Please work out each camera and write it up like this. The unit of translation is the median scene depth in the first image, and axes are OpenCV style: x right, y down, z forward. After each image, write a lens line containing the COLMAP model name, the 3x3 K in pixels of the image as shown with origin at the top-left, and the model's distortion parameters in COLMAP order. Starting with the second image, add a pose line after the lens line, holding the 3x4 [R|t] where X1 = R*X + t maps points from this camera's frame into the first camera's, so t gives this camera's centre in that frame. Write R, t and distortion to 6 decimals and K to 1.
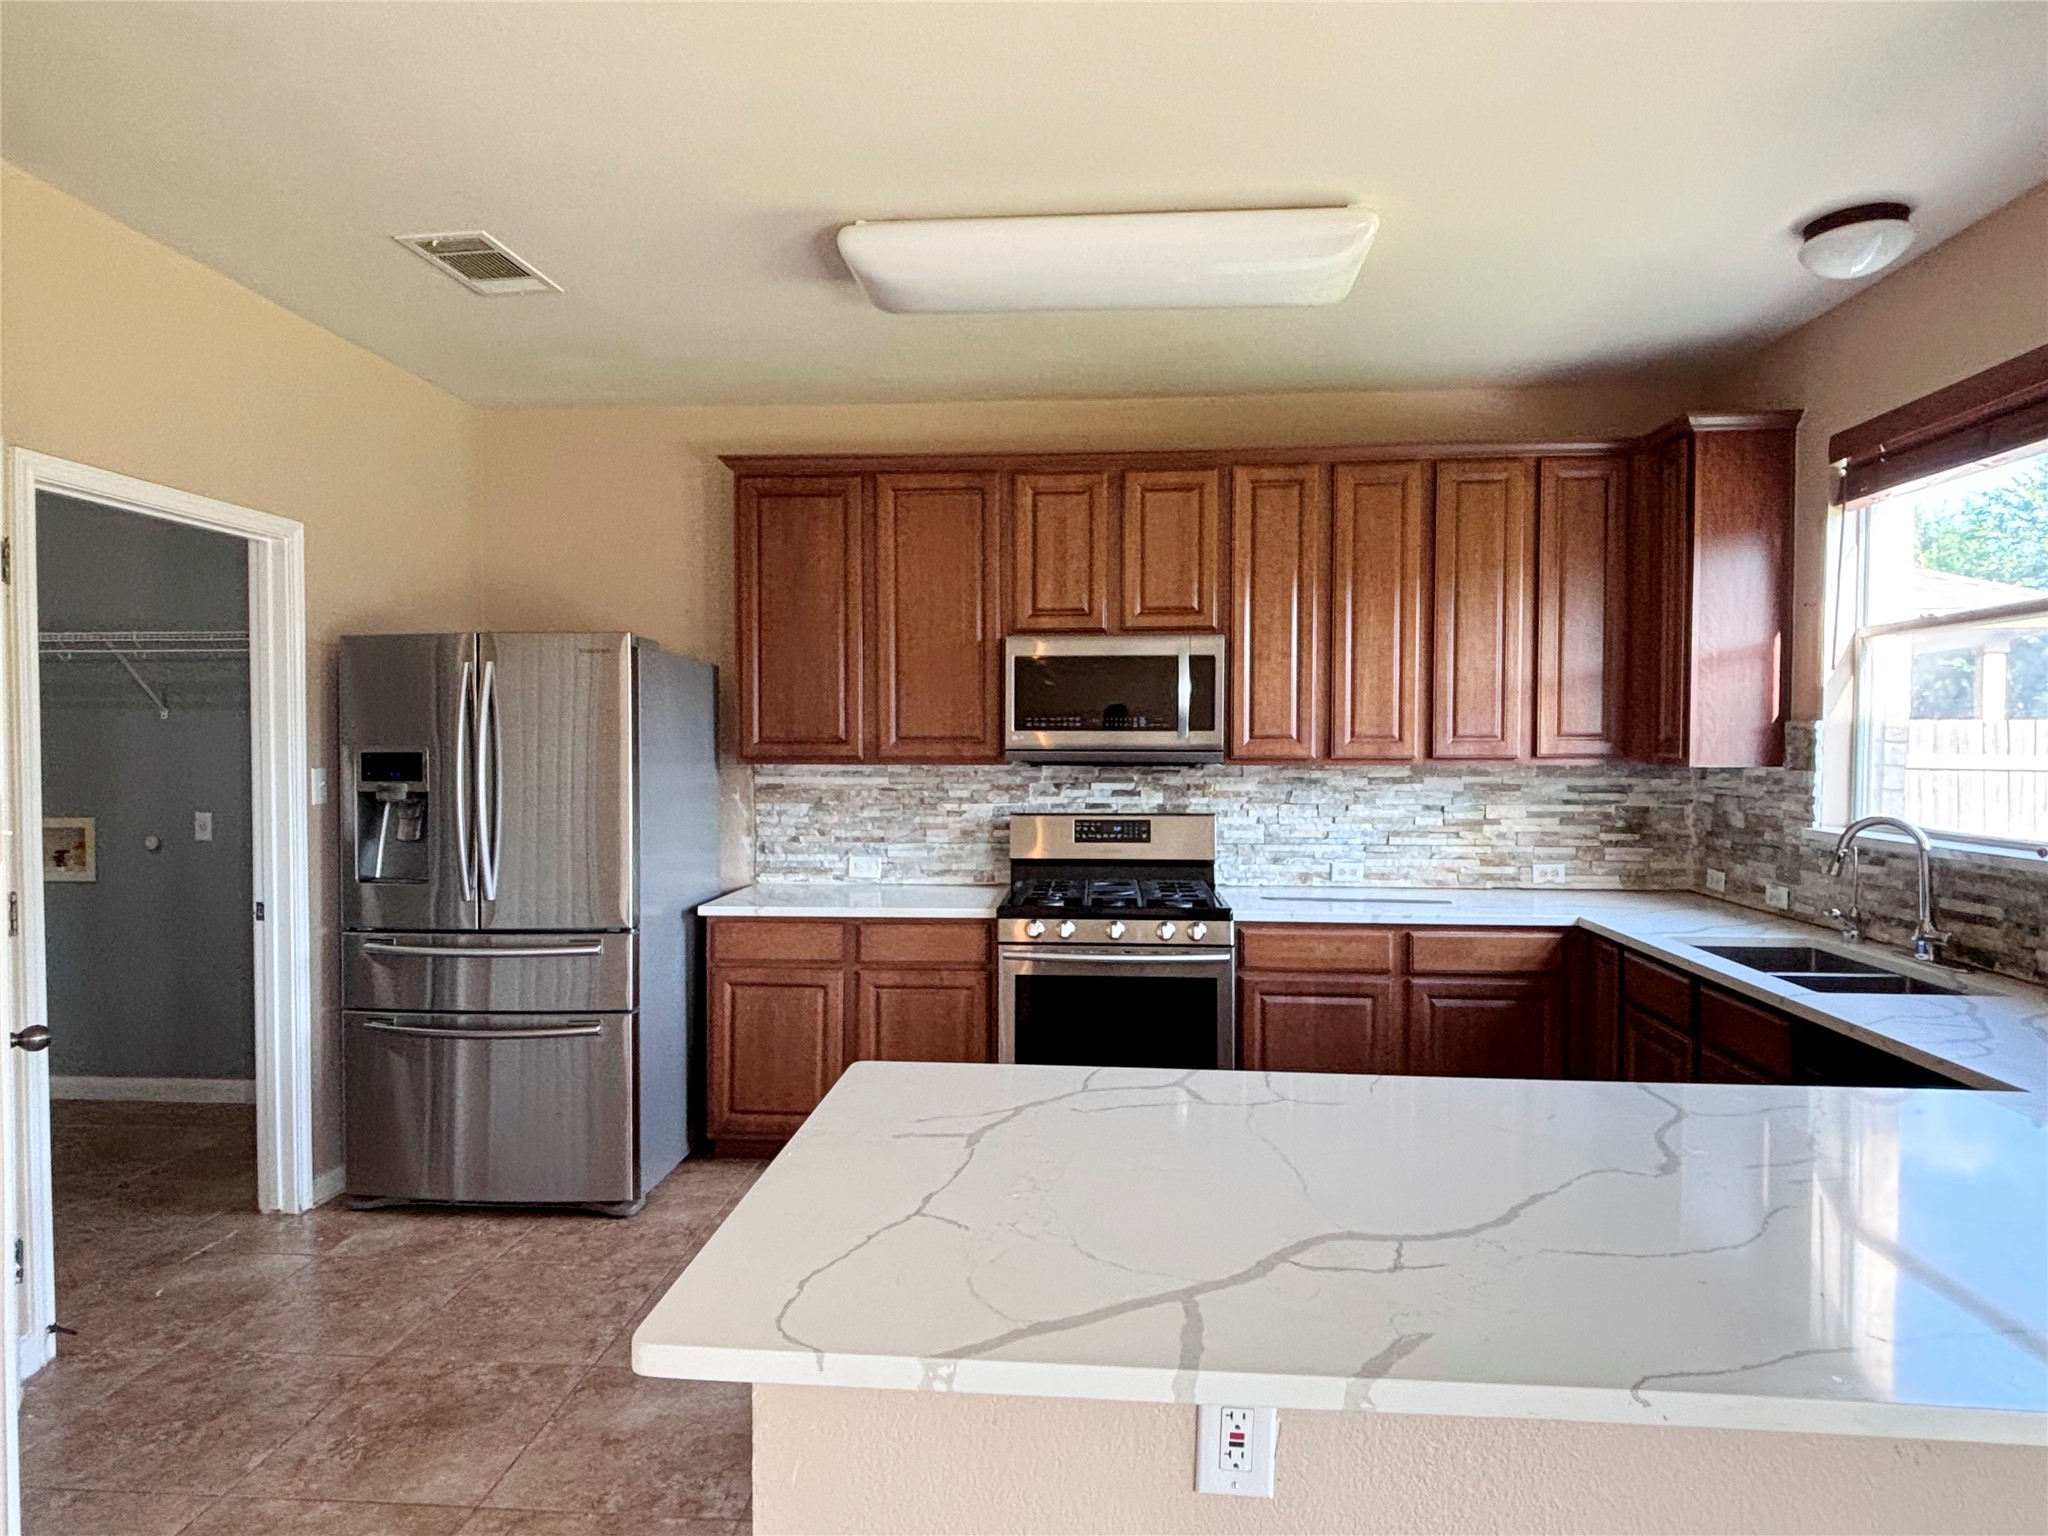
lens RADIAL K [[1164.2, 0, 1024.0], [0, 1164.2, 768.0], [0, 0, 1]] dist [-0.003749, -0.003539]
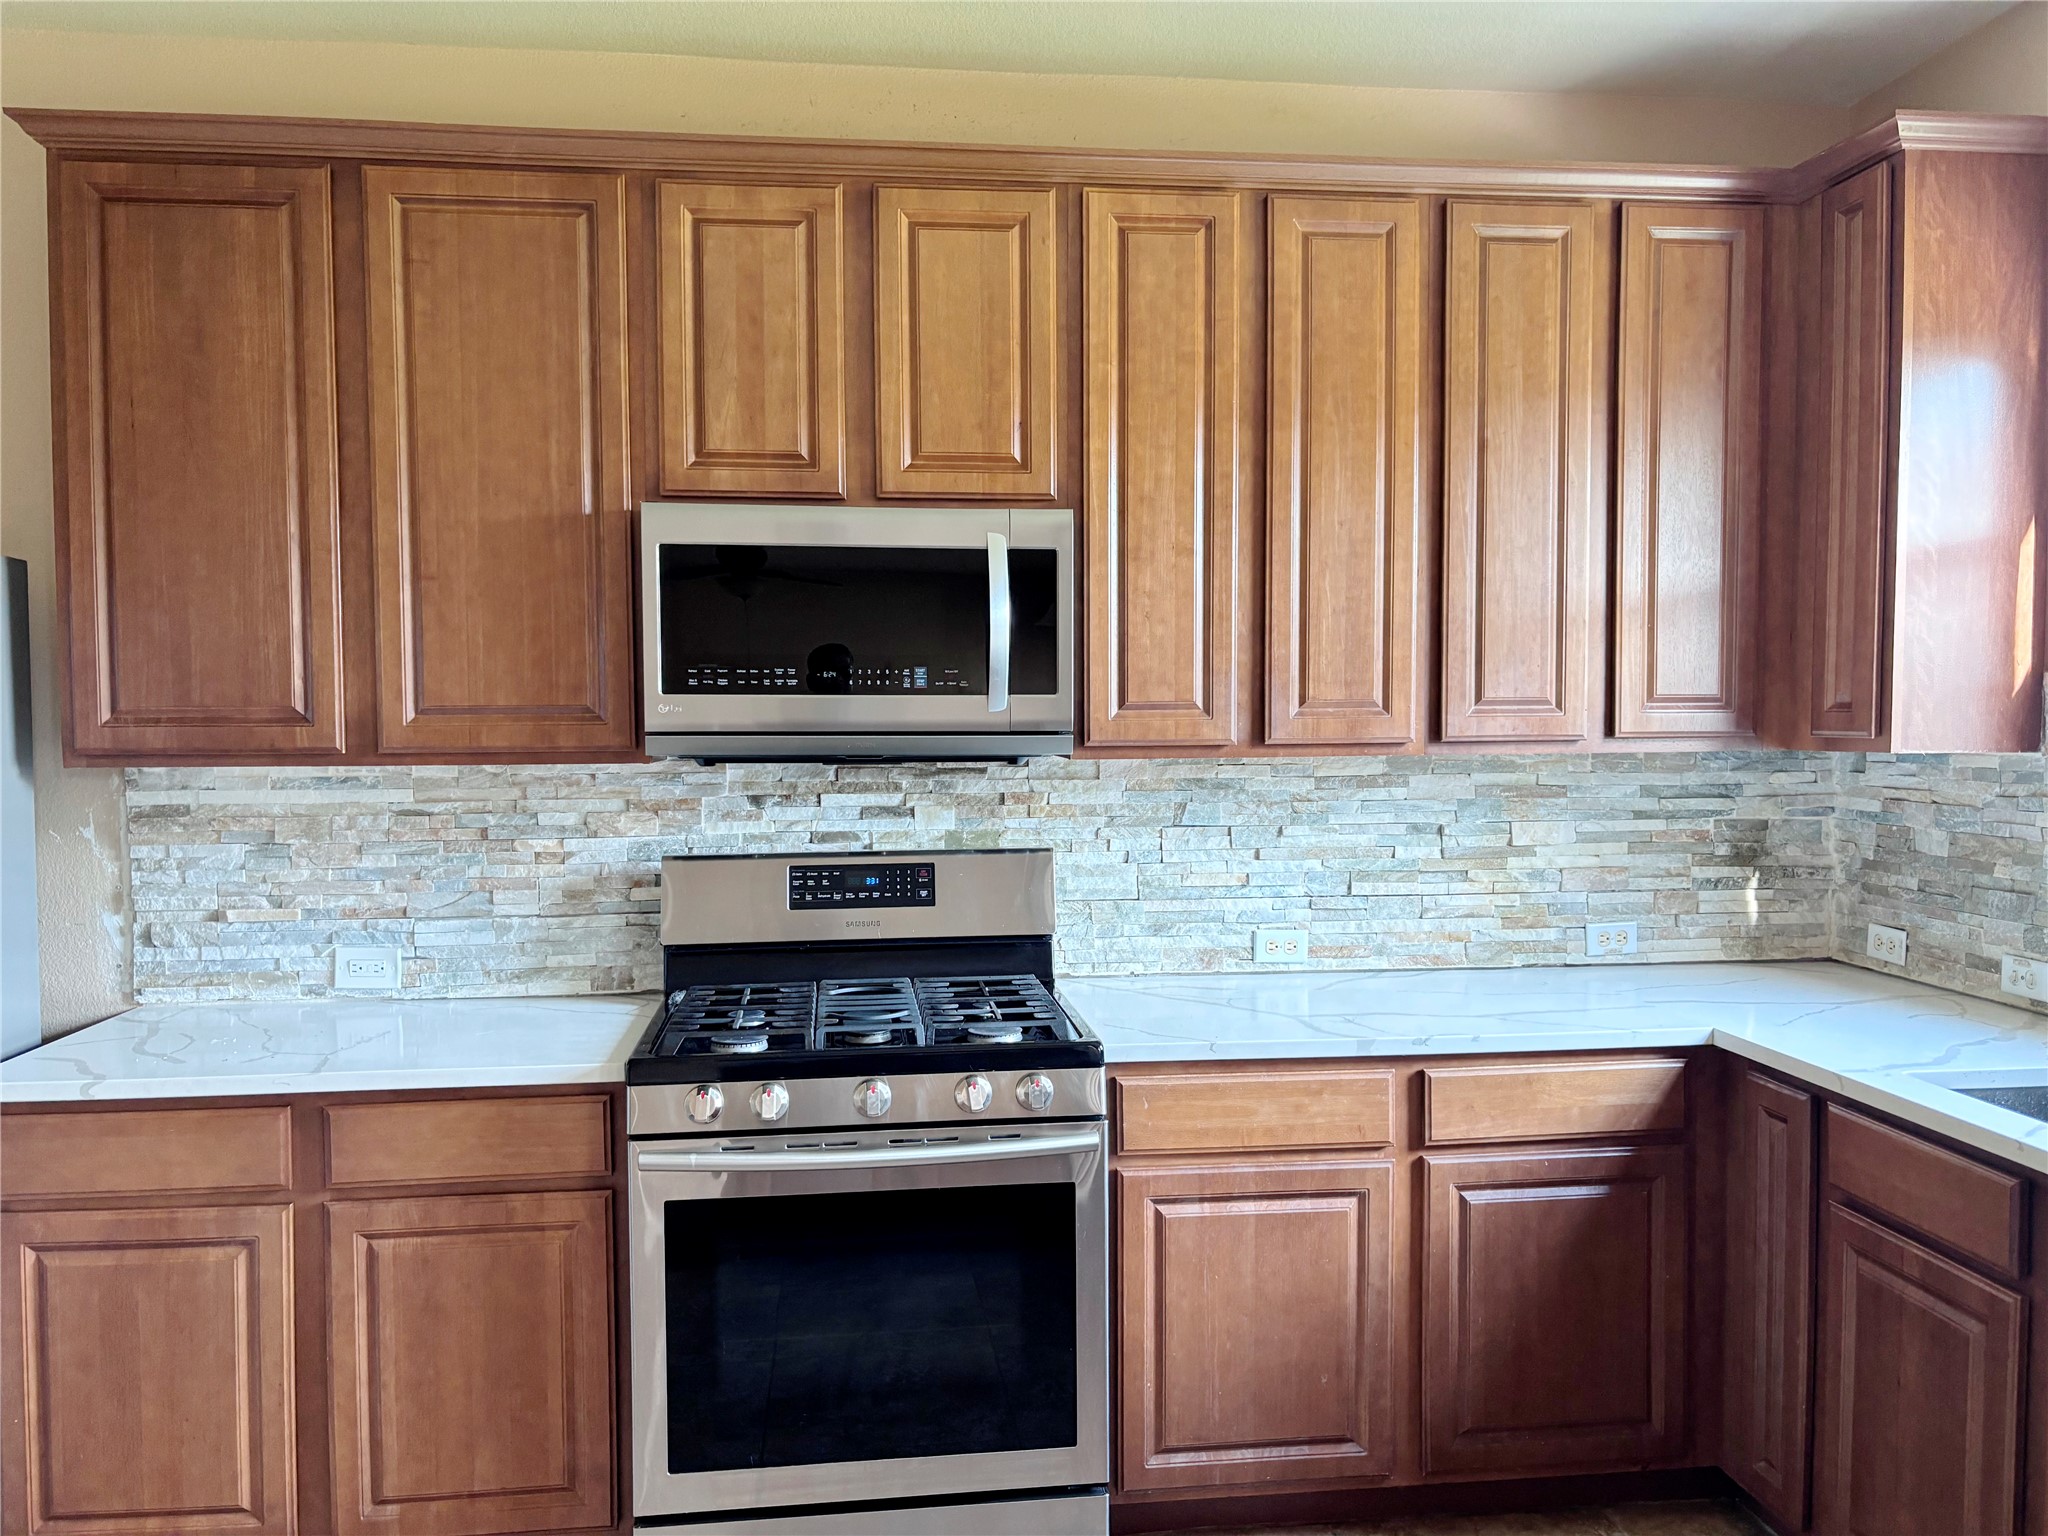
lens RADIAL K [[1537.8, 0, 1021.3], [0, 1537.8, 775.9], [0, 0, 1]] dist [0.069809, -0.102716]
pose [[0.982727, -0.013140, 0.184593, 0.019486], [0.010521, 0.999830, 0.015164, -0.005489], [-0.184761, -0.012960, 0.982698, 0.311747]]
